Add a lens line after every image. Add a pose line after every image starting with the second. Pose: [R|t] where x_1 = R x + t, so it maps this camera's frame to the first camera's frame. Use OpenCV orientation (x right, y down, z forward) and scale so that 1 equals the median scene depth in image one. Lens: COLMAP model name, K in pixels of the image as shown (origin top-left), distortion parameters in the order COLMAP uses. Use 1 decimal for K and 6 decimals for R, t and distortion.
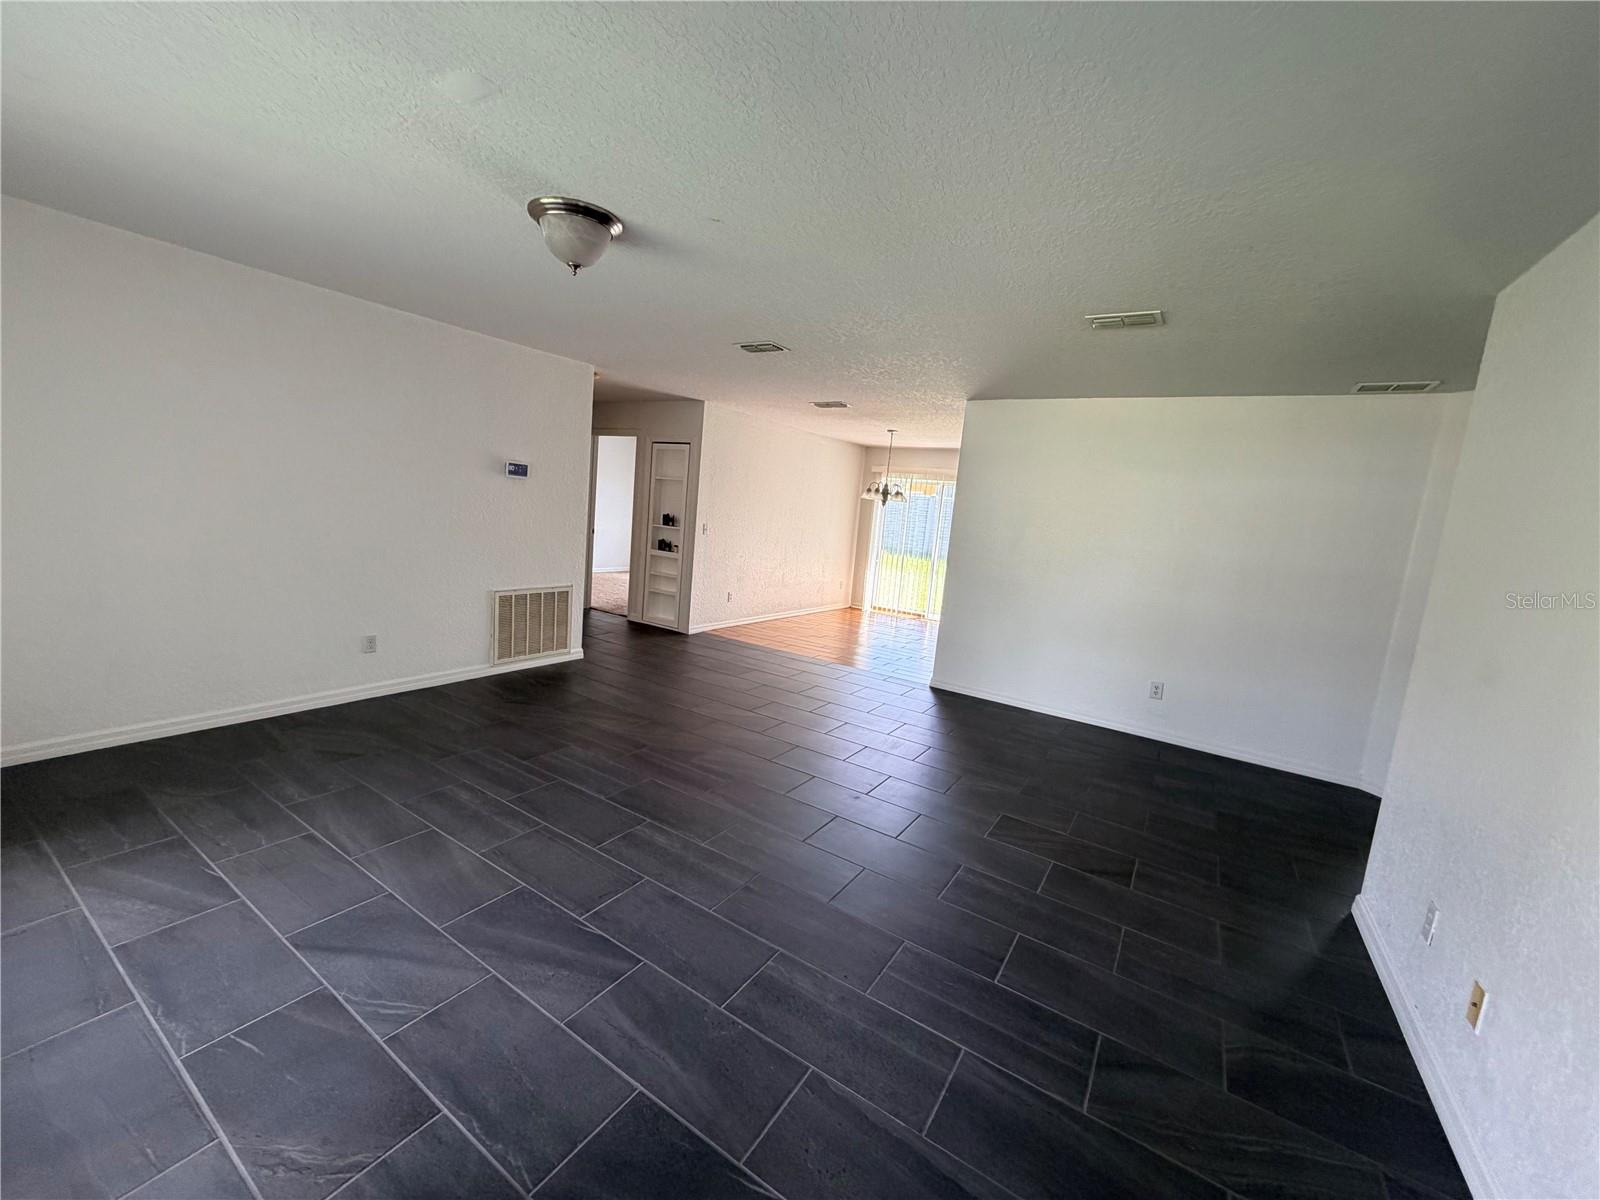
lens RADIAL K [[636.5, 0, 795.3], [0, 636.5, 599.9], [0, 0, 1]] dist [-0.000741, 0.000339]
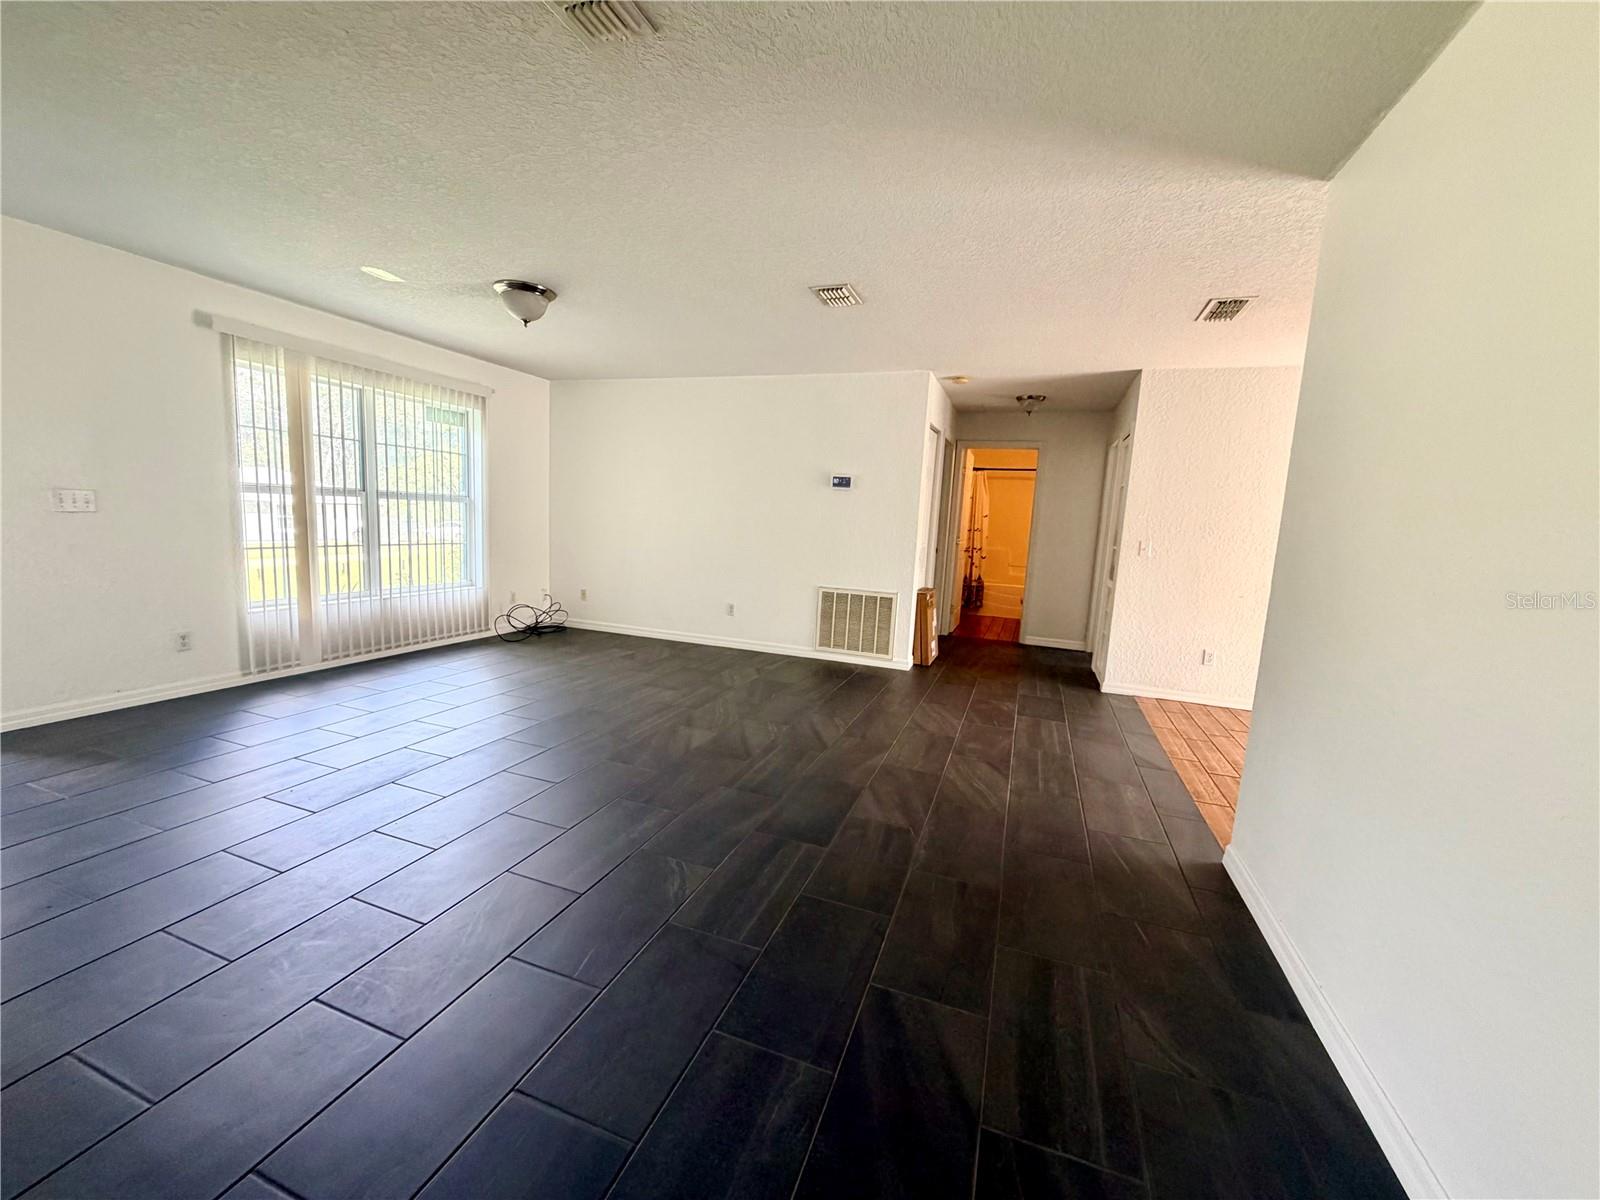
lens RADIAL K [[636.5, 0, 795.3], [0, 636.5, 599.9], [0, 0, 1]] dist [-0.000741, 0.000339]
pose [[0.217099, 0.052178, -0.974754, 0.650417], [-0.172642, 0.984881, 0.014269, 0.001279], [0.960762, 0.165186, 0.222824, 0.682228]]
